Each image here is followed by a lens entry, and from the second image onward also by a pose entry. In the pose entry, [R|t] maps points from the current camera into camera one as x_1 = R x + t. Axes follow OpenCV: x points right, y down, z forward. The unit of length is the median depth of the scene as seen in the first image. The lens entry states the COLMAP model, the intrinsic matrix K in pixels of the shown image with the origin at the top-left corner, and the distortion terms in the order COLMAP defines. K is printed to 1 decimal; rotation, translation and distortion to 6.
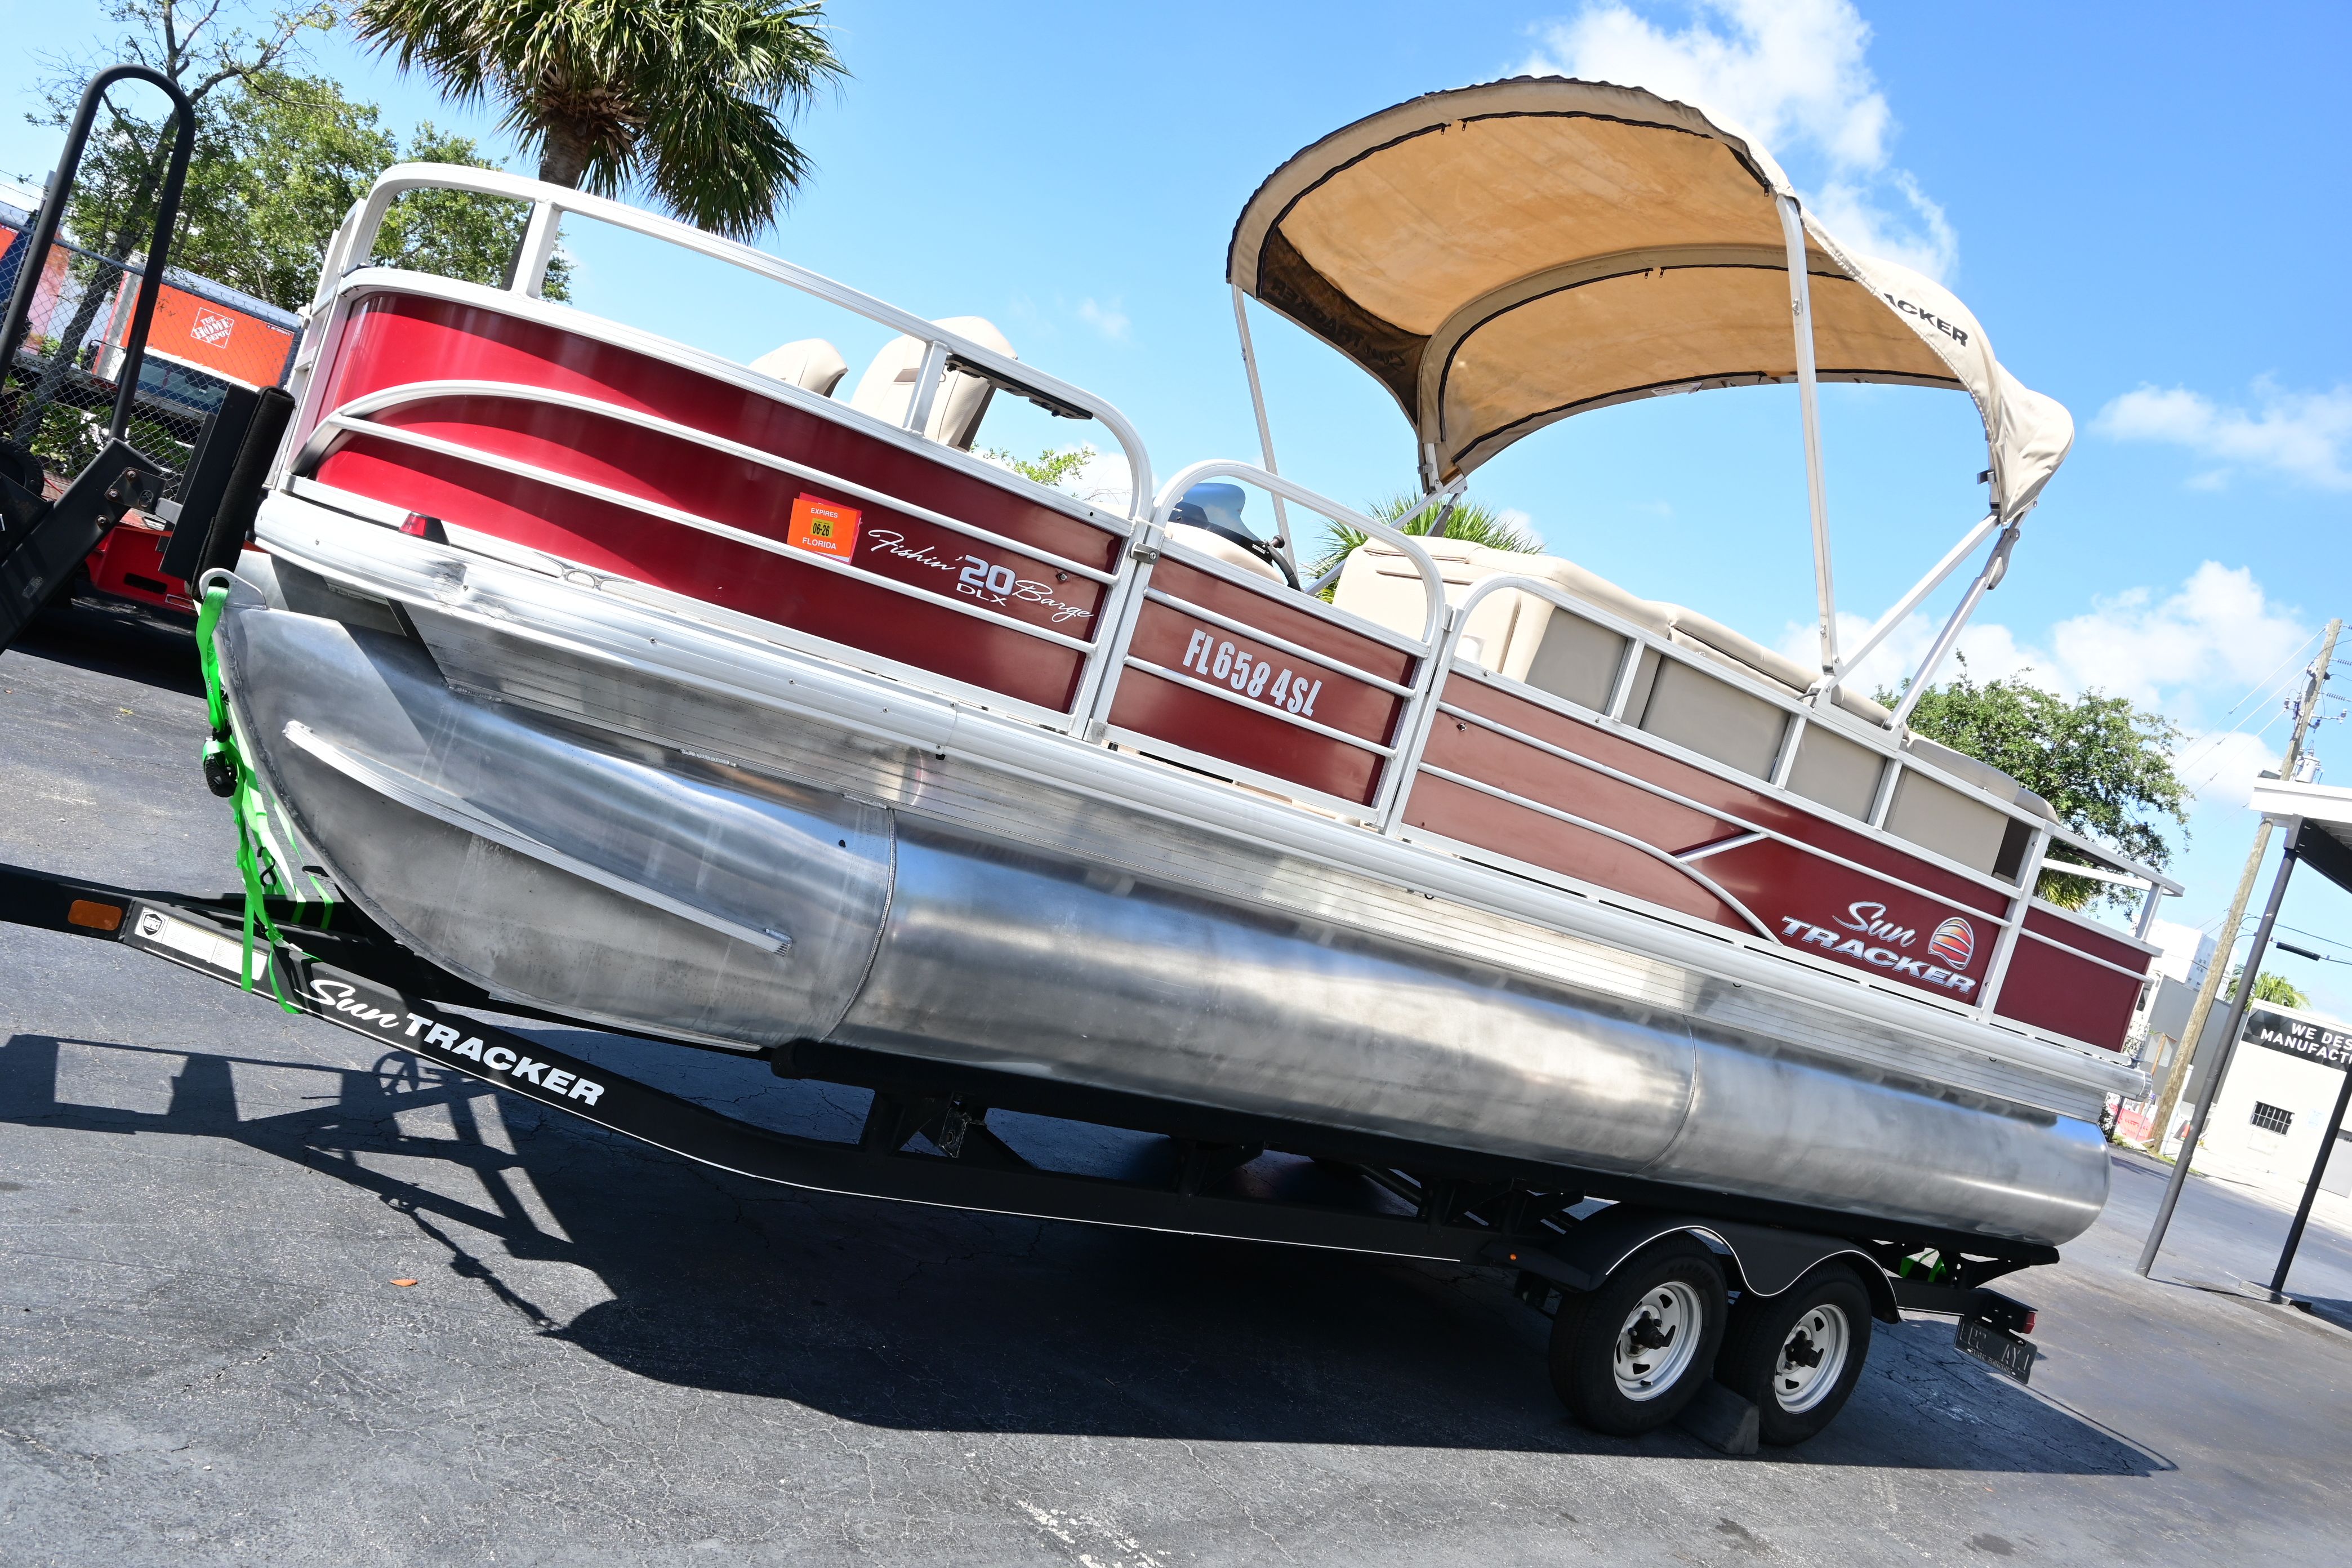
lens RADIAL K [[1601.6, 0, 1174.7], [0, 1601.6, 787.8], [0, 0, 1]] dist [0.001273, -0.004351]
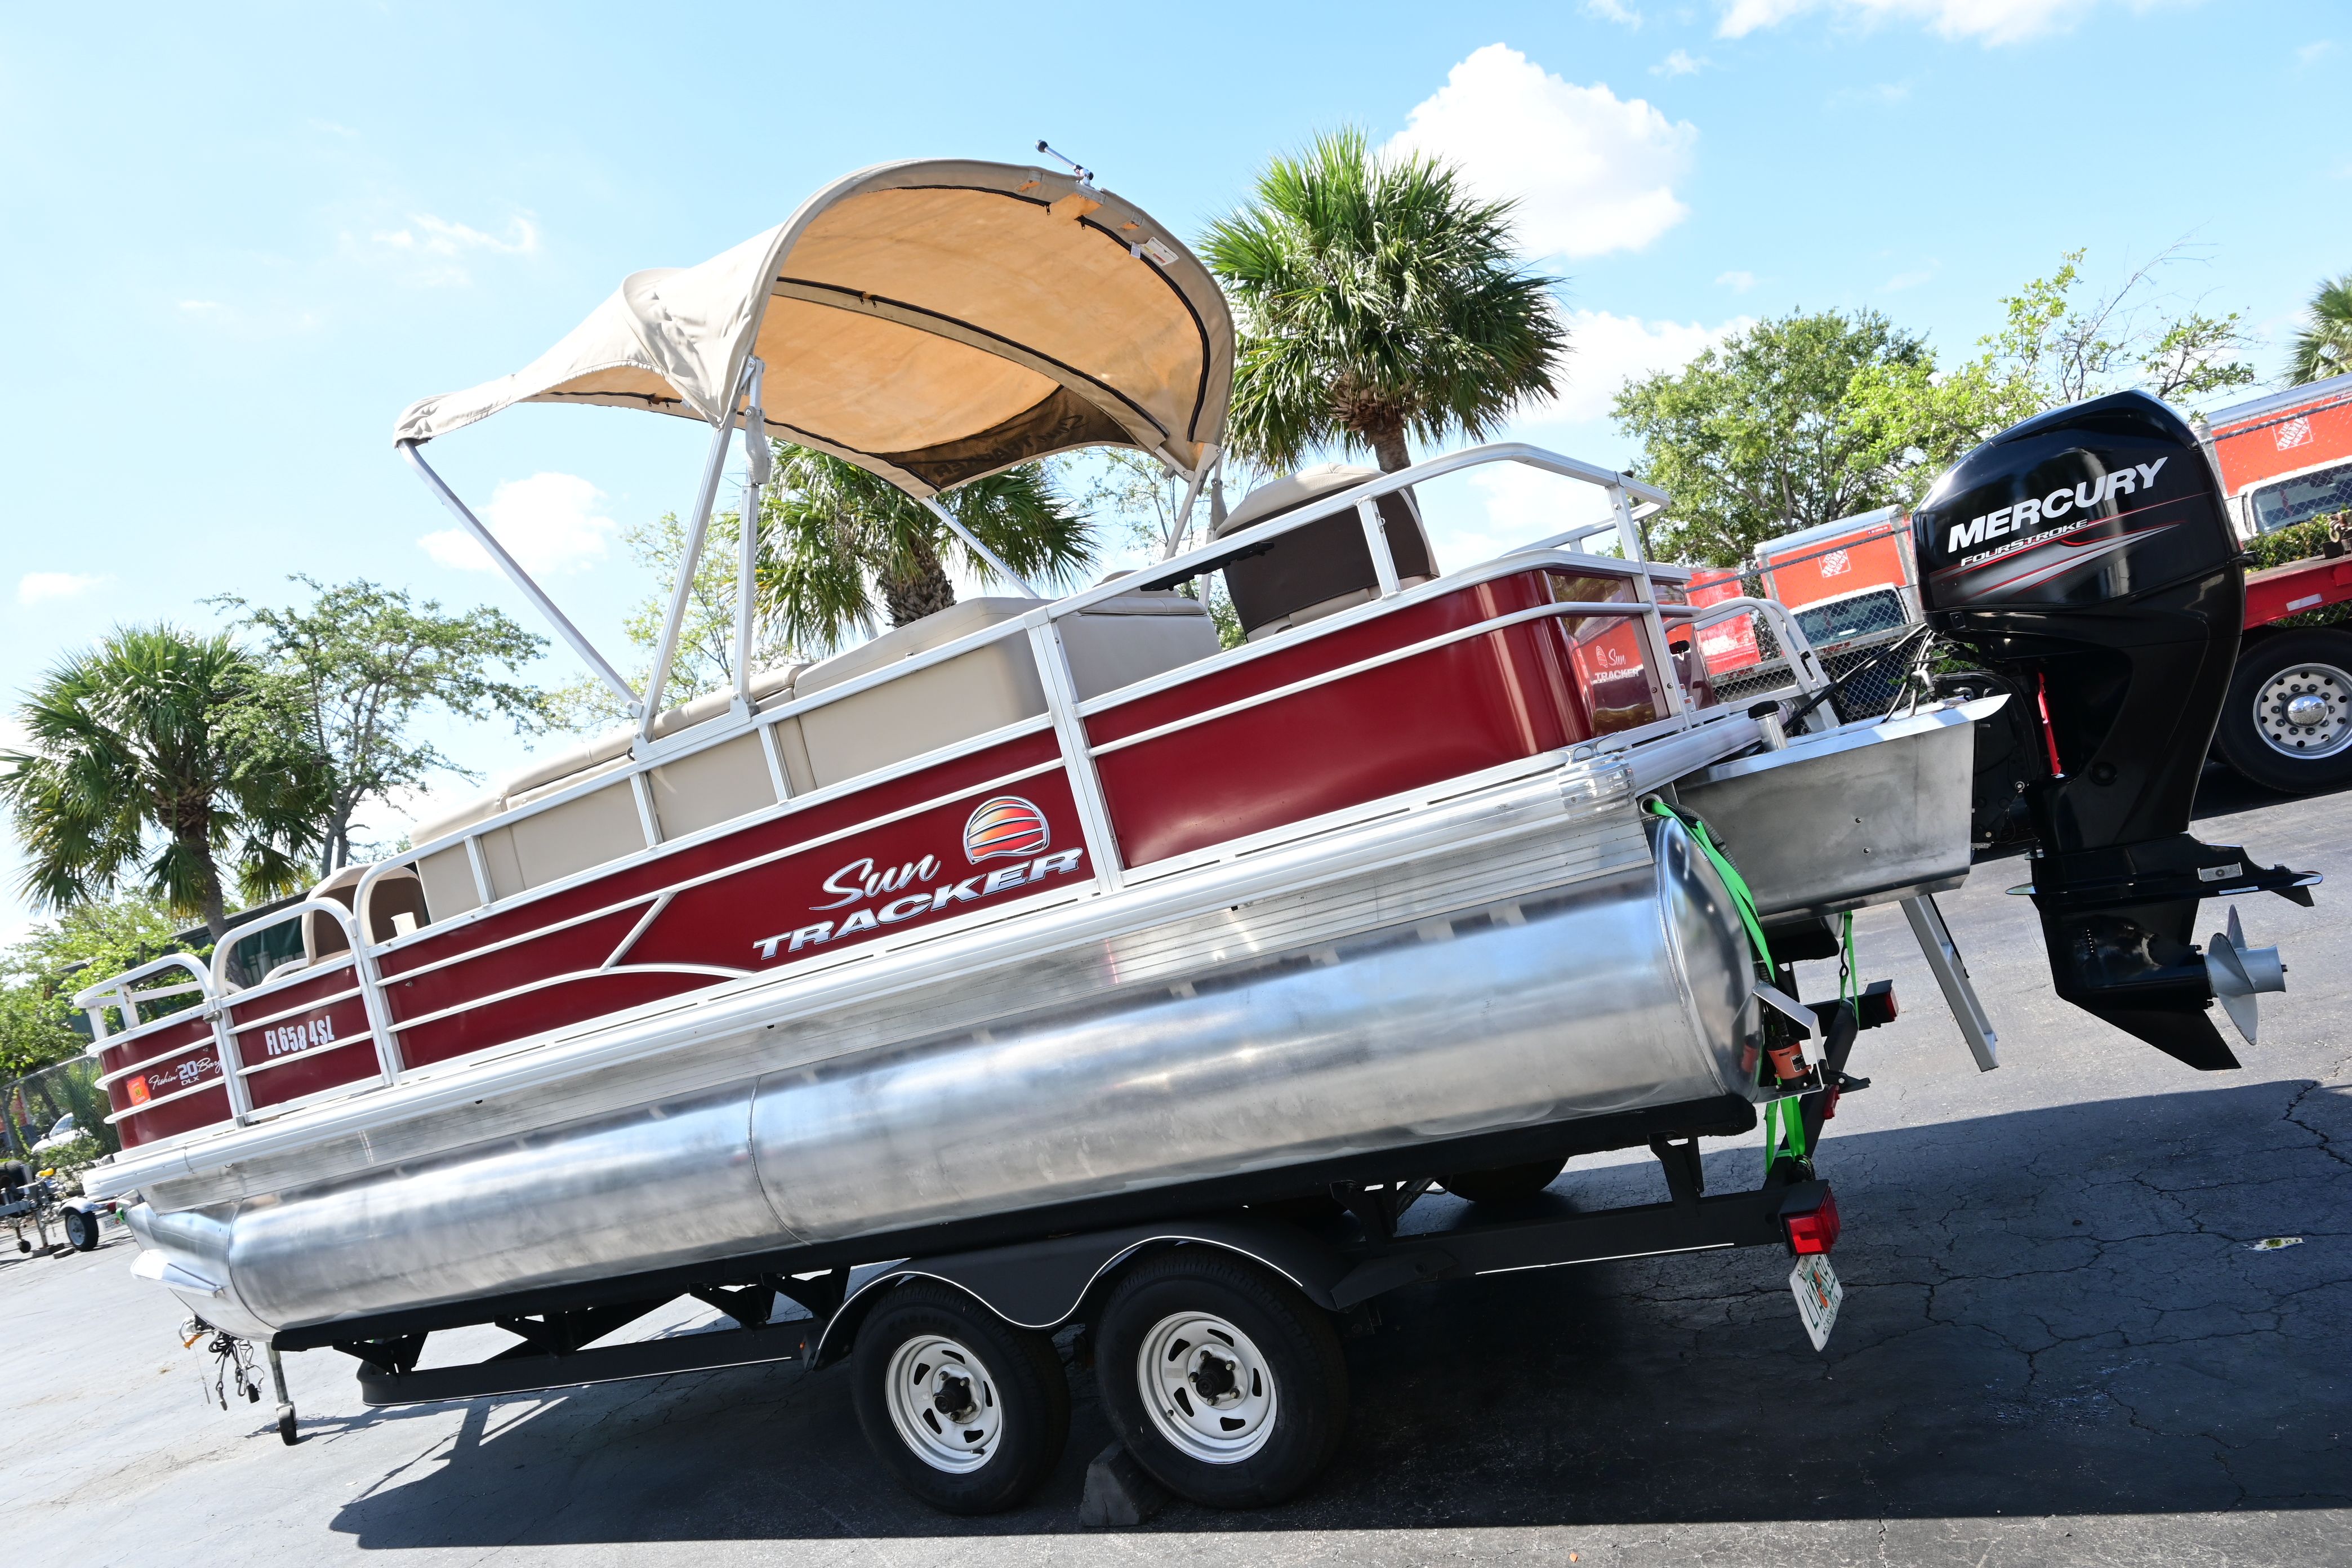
lens RADIAL K [[1601.6, 0, 1174.7], [0, 1601.6, 787.8], [0, 0, 1]] dist [0.001273, -0.004351]
pose [[0.340335, -0.443125, -0.829345, 1.263895], [0.376620, 0.872398, -0.311576, 0.380275], [0.861585, -0.206308, 0.463797, 0.784569]]
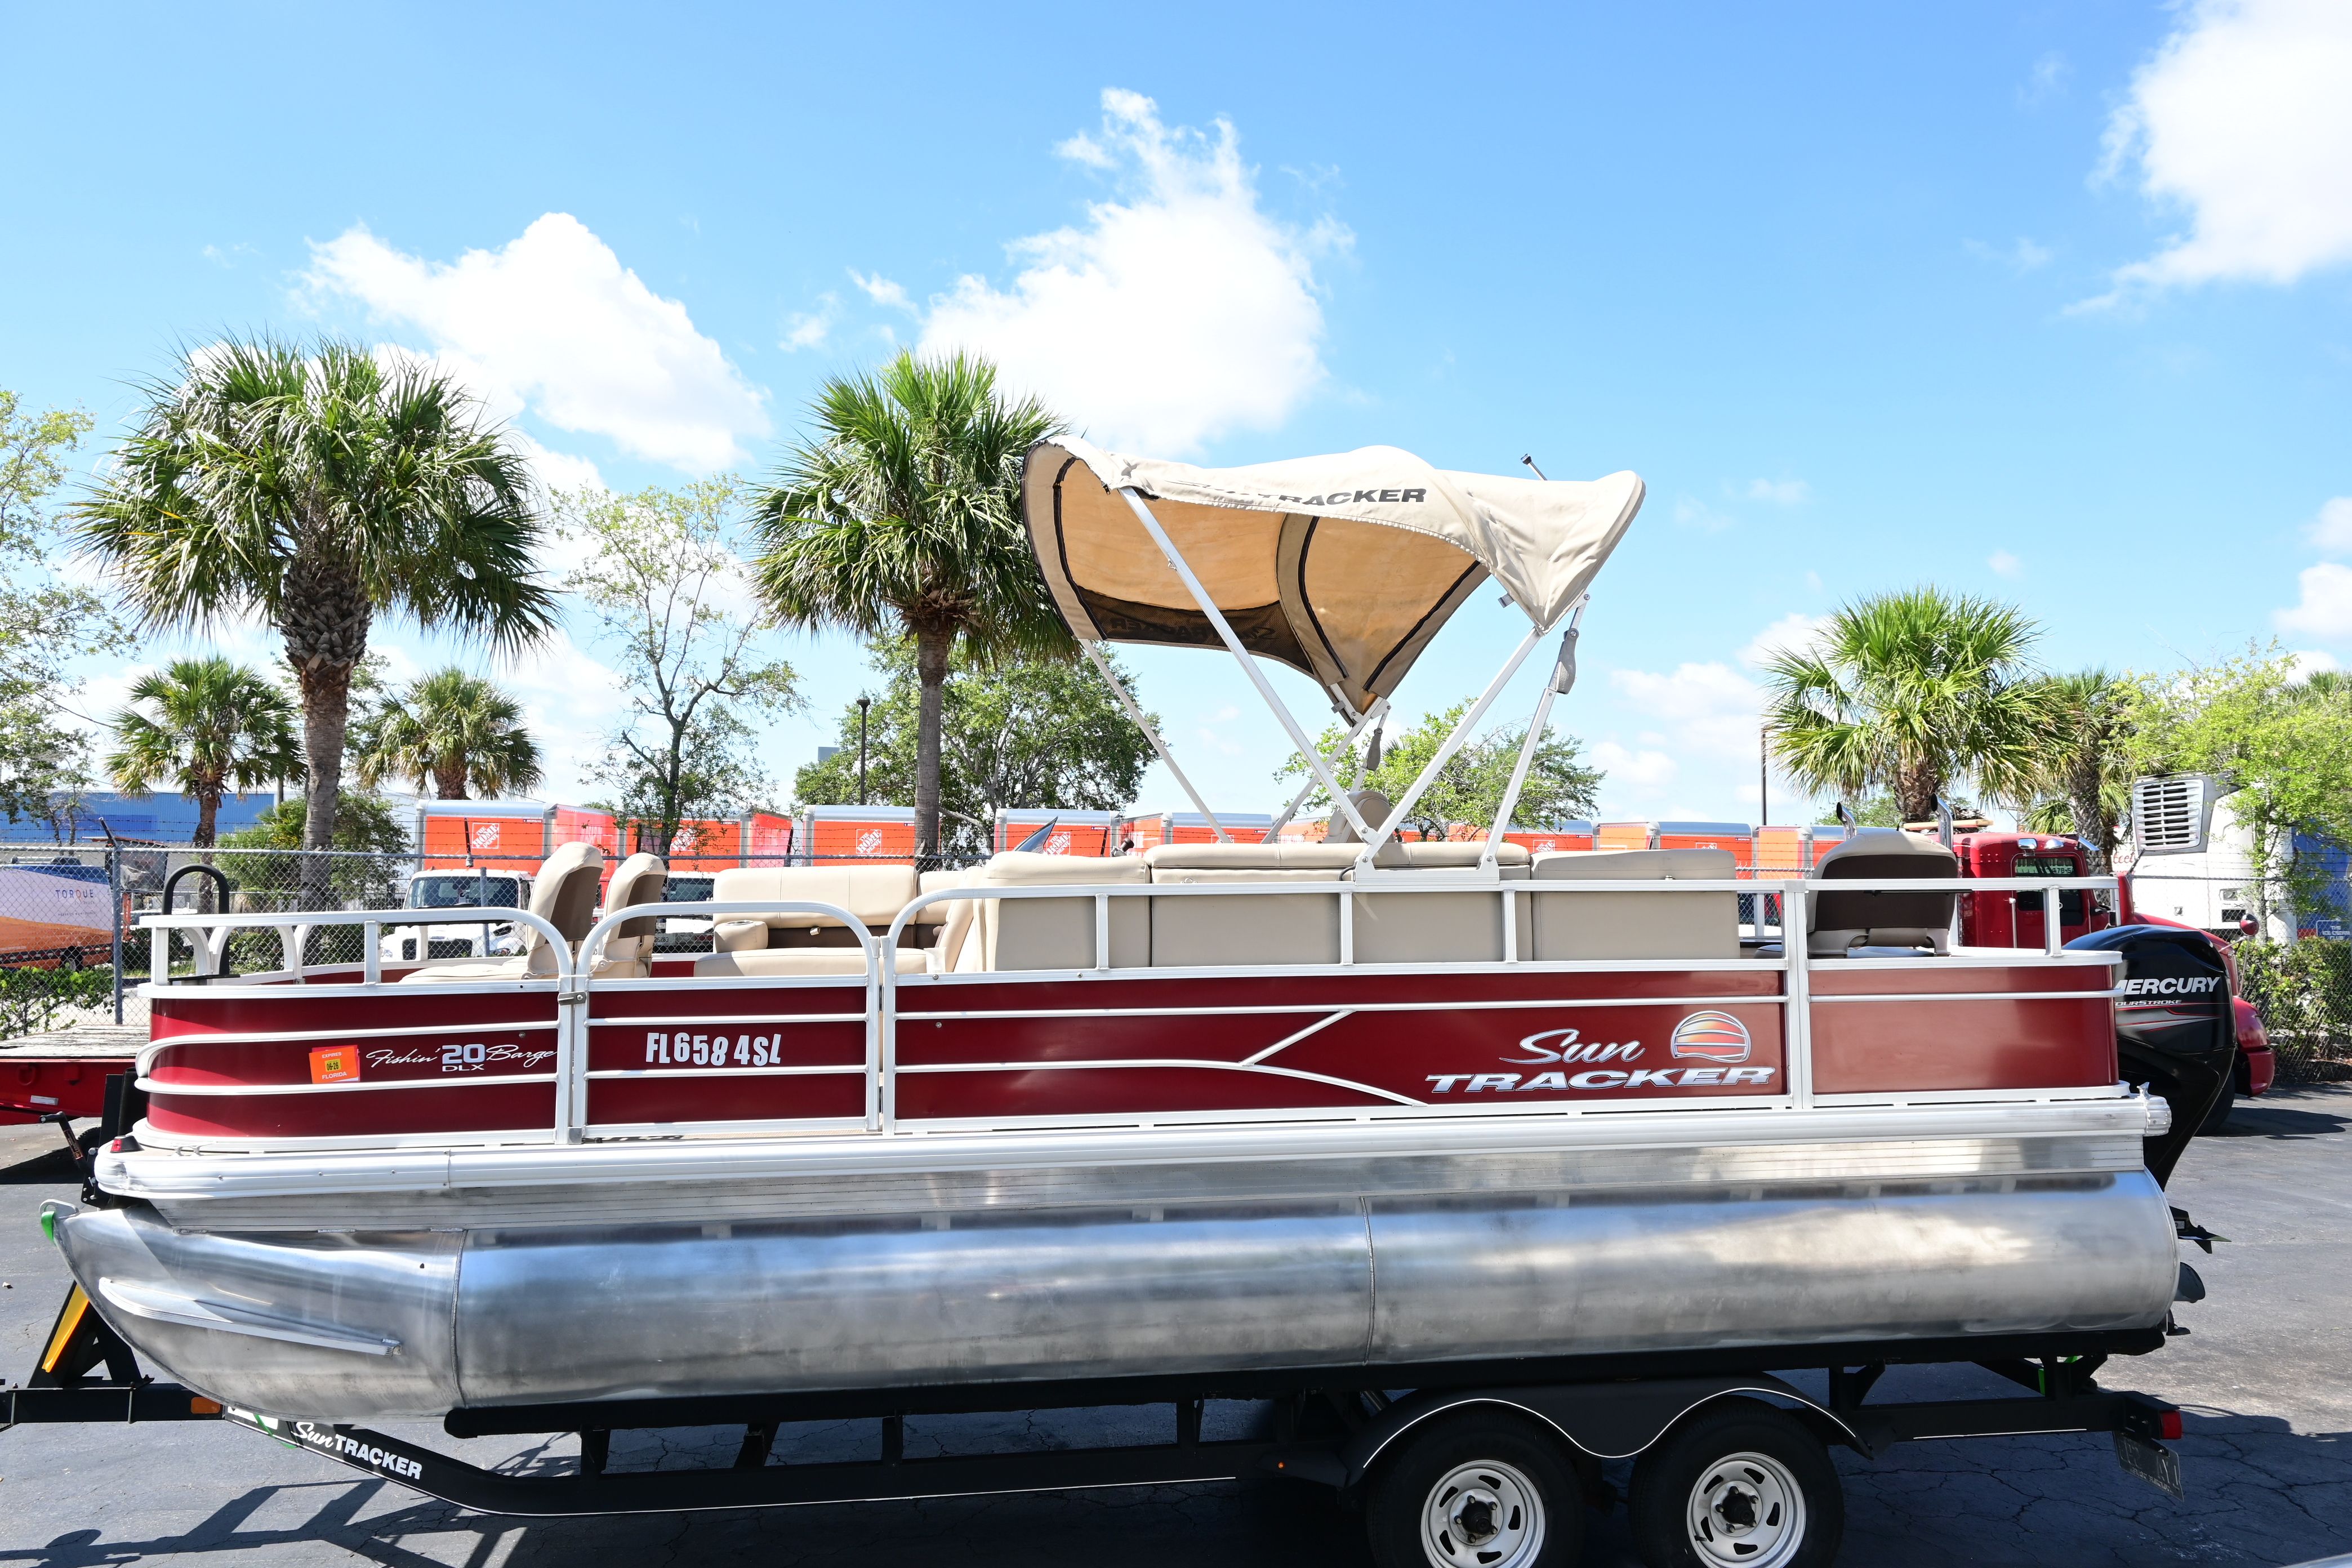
lens RADIAL K [[1601.6, 0, 1174.7], [0, 1601.6, 787.8], [0, 0, 1]] dist [0.001273, -0.004351]
pose [[0.846433, -0.343676, -0.406741, 0.713099], [0.273348, 0.935949, -0.221990, 0.089453], [0.456982, 0.076718, 0.886161, 0.005397]]
